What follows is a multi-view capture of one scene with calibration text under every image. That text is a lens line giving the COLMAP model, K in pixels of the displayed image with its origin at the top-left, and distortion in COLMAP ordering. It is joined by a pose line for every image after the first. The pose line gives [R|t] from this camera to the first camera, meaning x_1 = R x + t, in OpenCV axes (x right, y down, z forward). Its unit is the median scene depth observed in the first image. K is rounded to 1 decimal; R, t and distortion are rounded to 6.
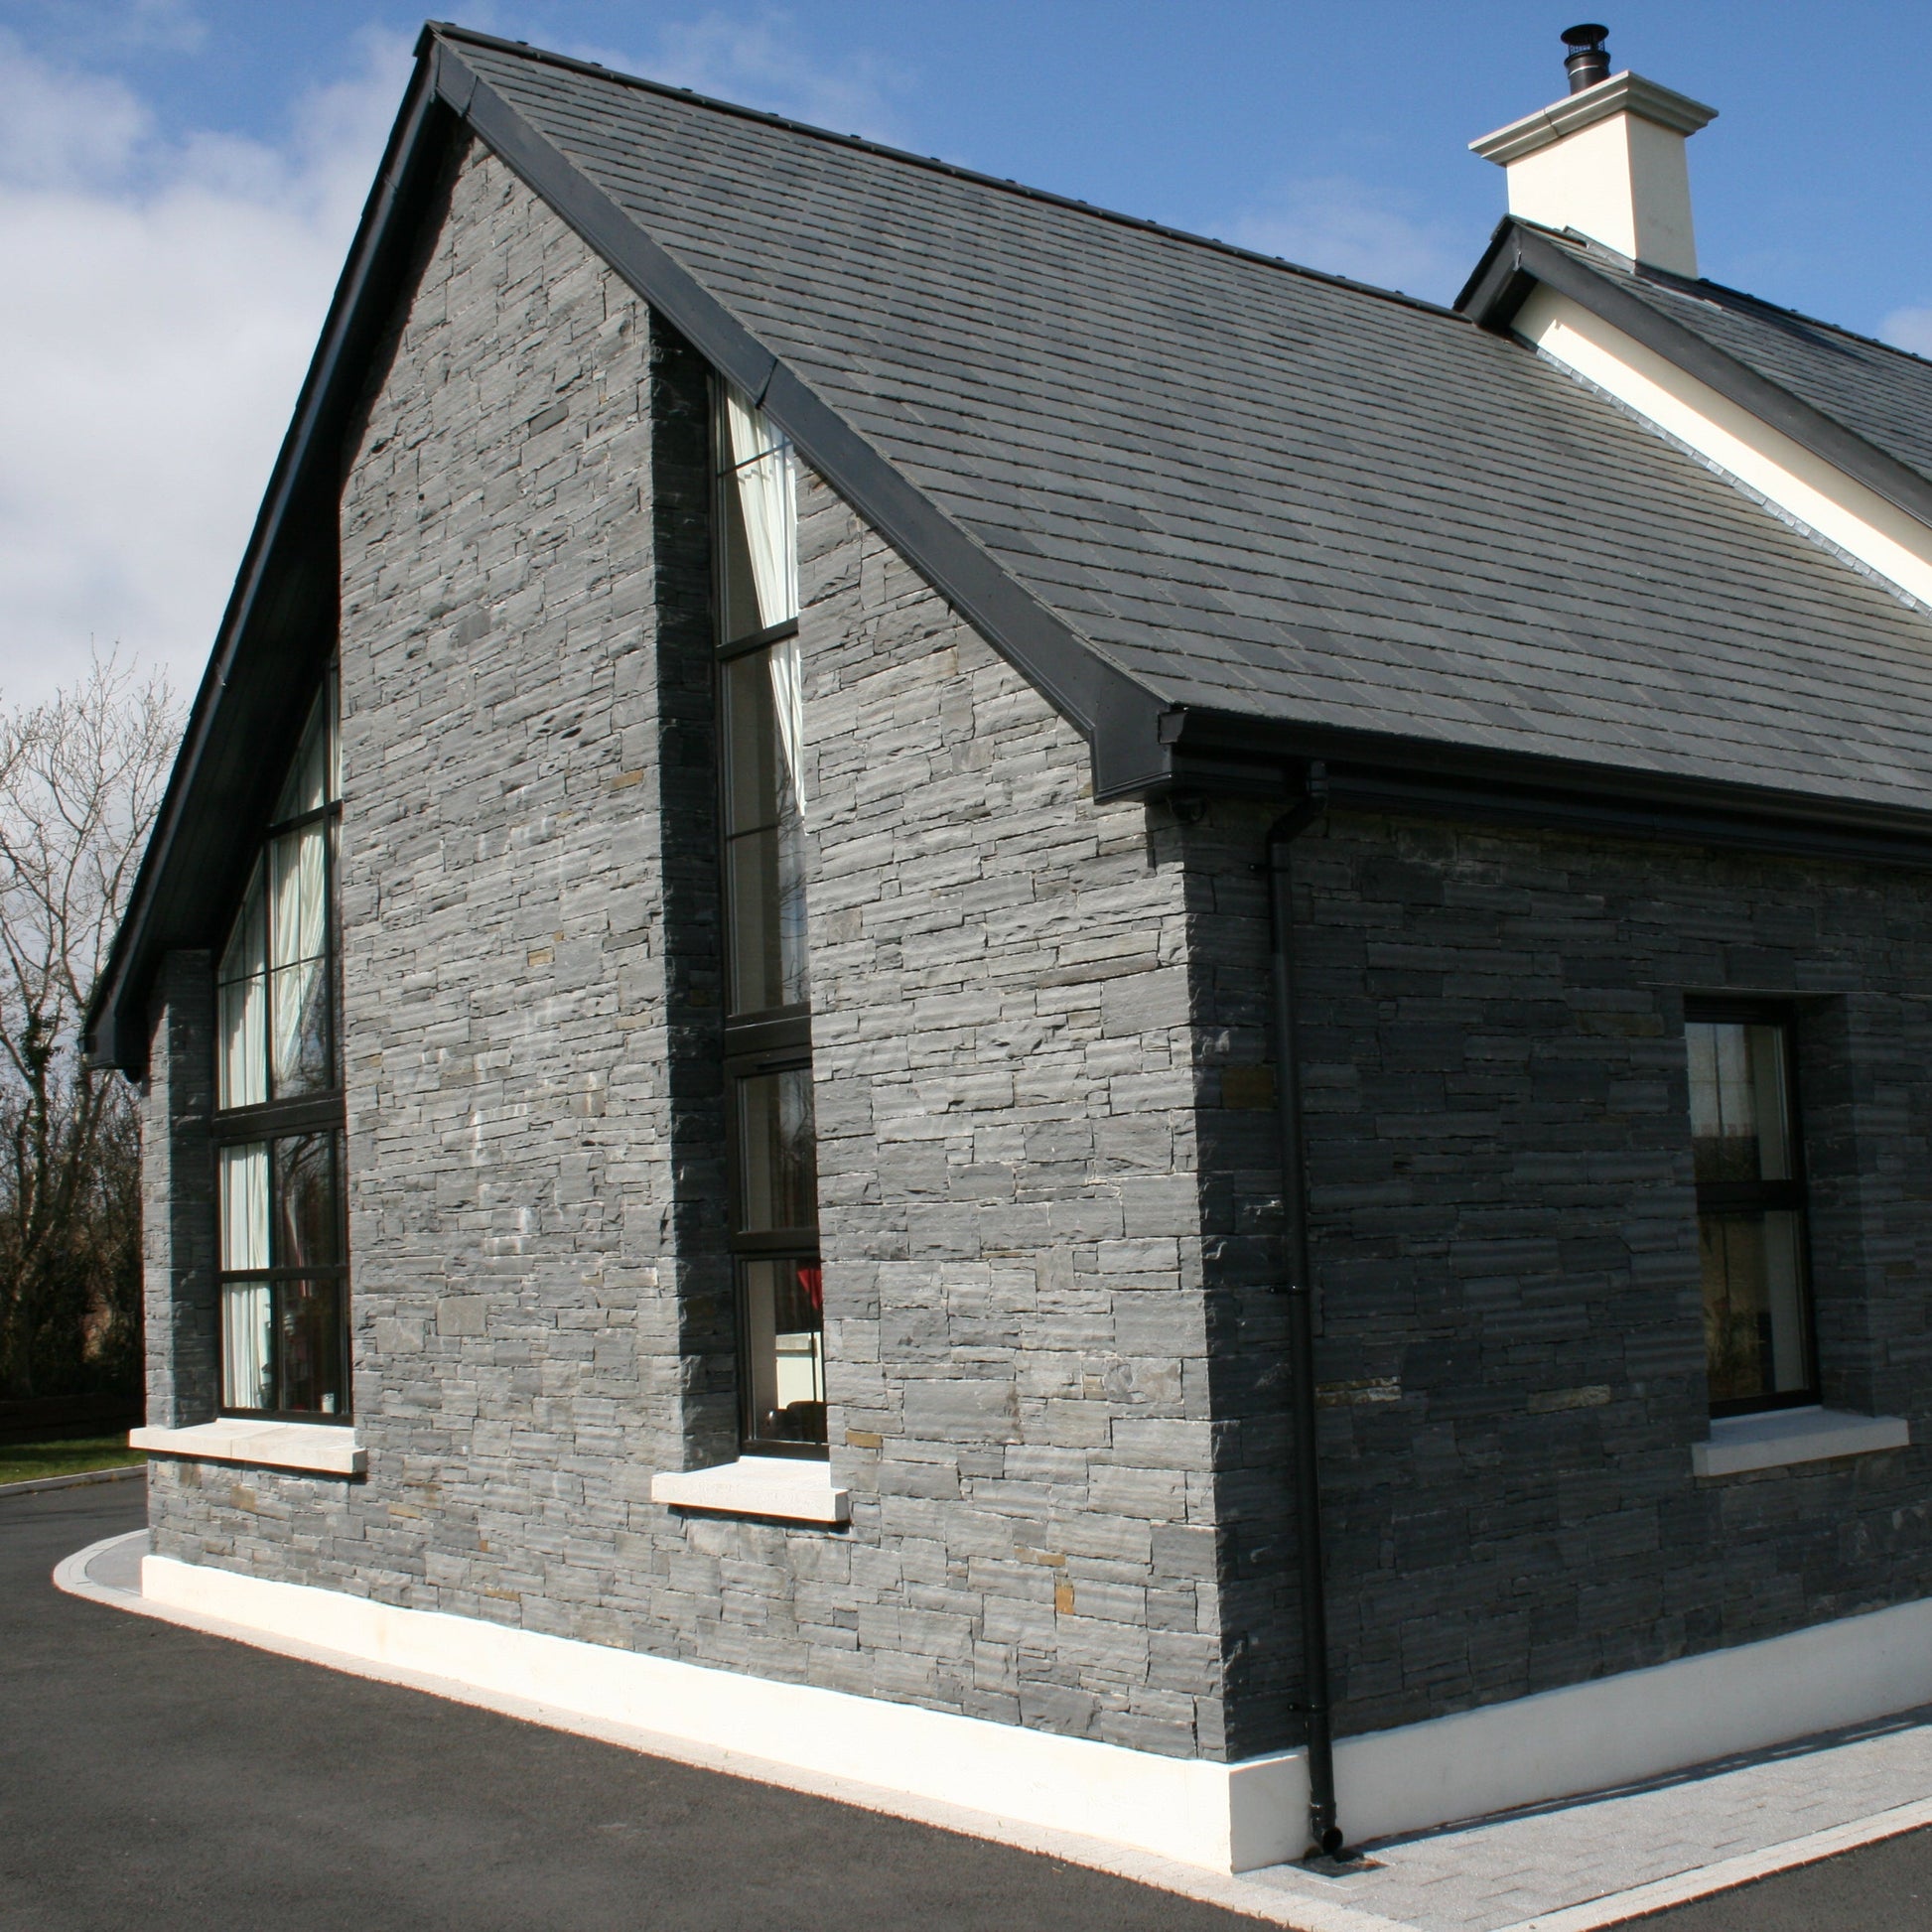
lens RADIAL K [[2588.8, 0, 966.0], [0, 2588.8, 966.0], [0, 0, 1]] dist [-0.149564, -0.003039]
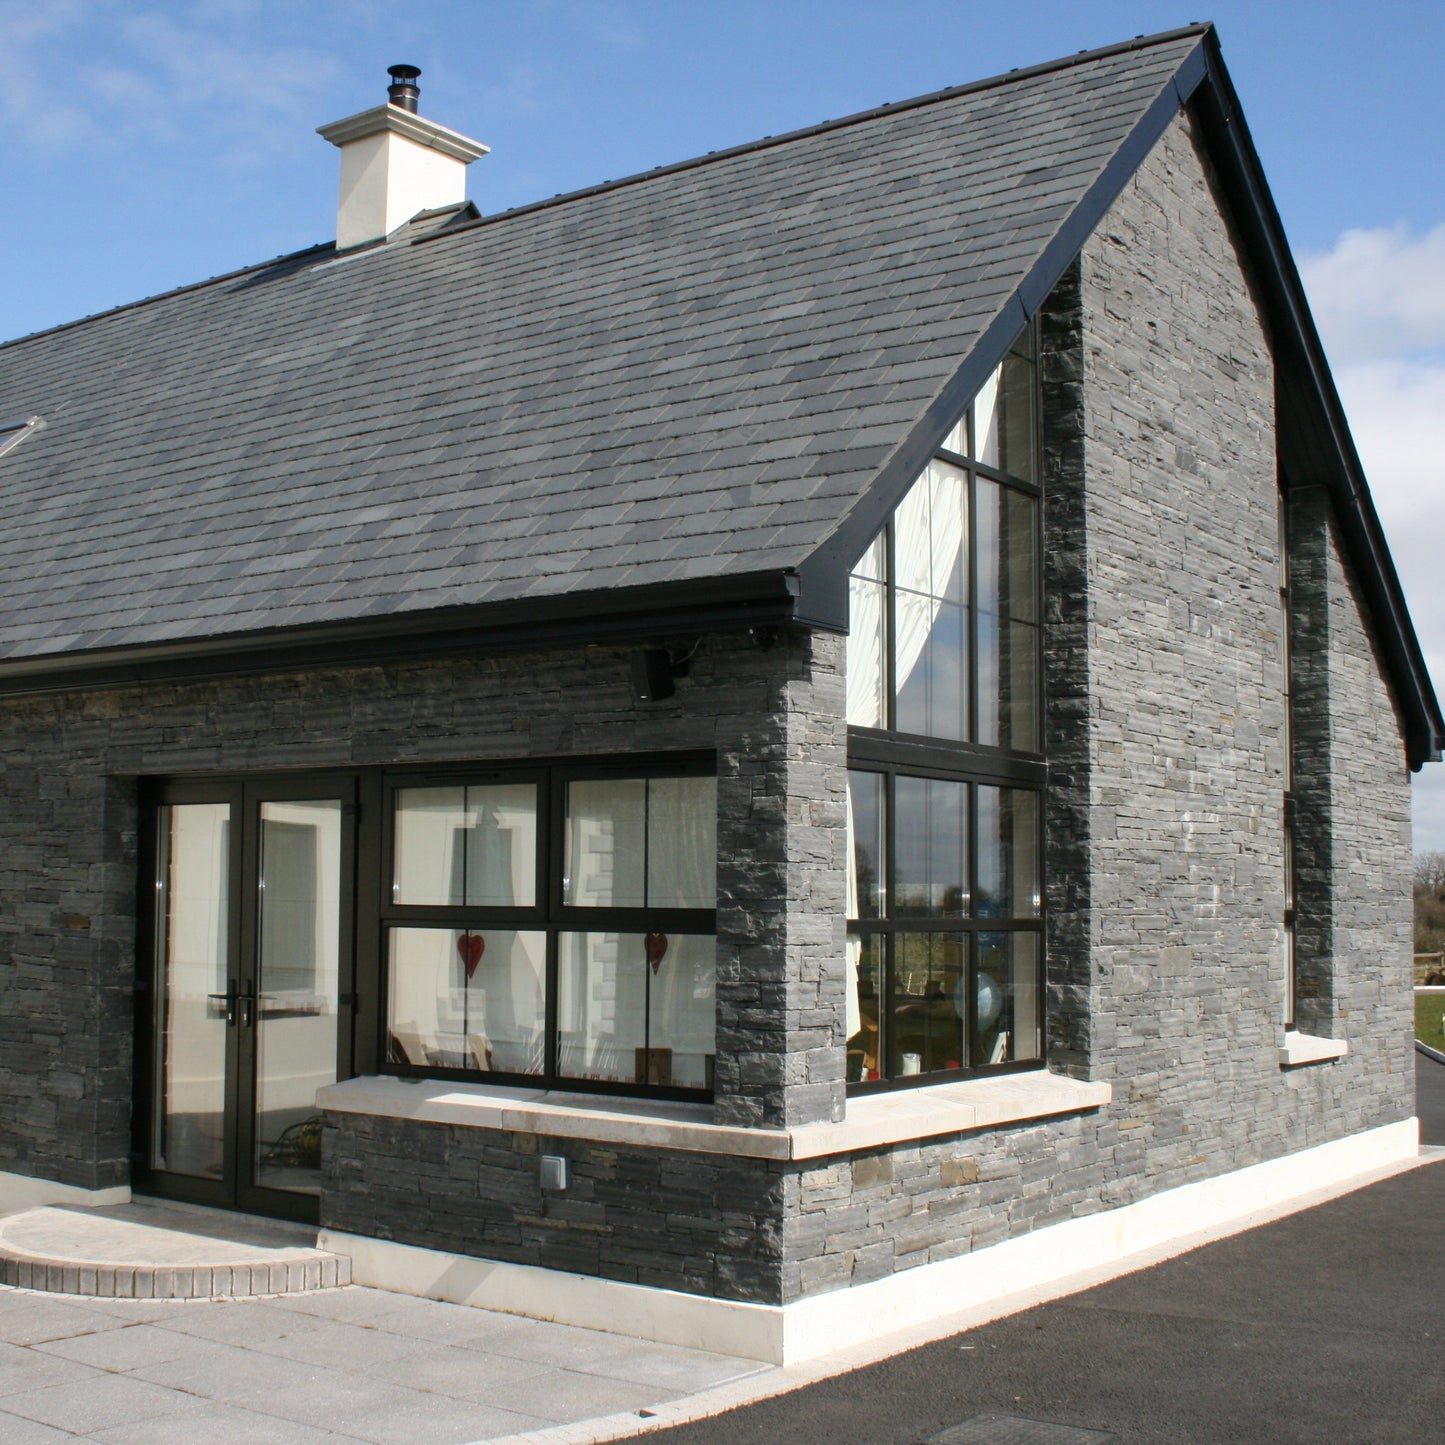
lens RADIAL K [[1936.3, 0, 722.5], [0, 1936.3, 722.5], [0, 0, 1]] dist [-0.149564, -0.003039]
pose [[-0.281281, 0.130746, 0.950677, -1.085517], [-0.105411, 0.980470, -0.166032, 0.203458], [-0.953818, -0.146914, -0.262005, 1.494447]]
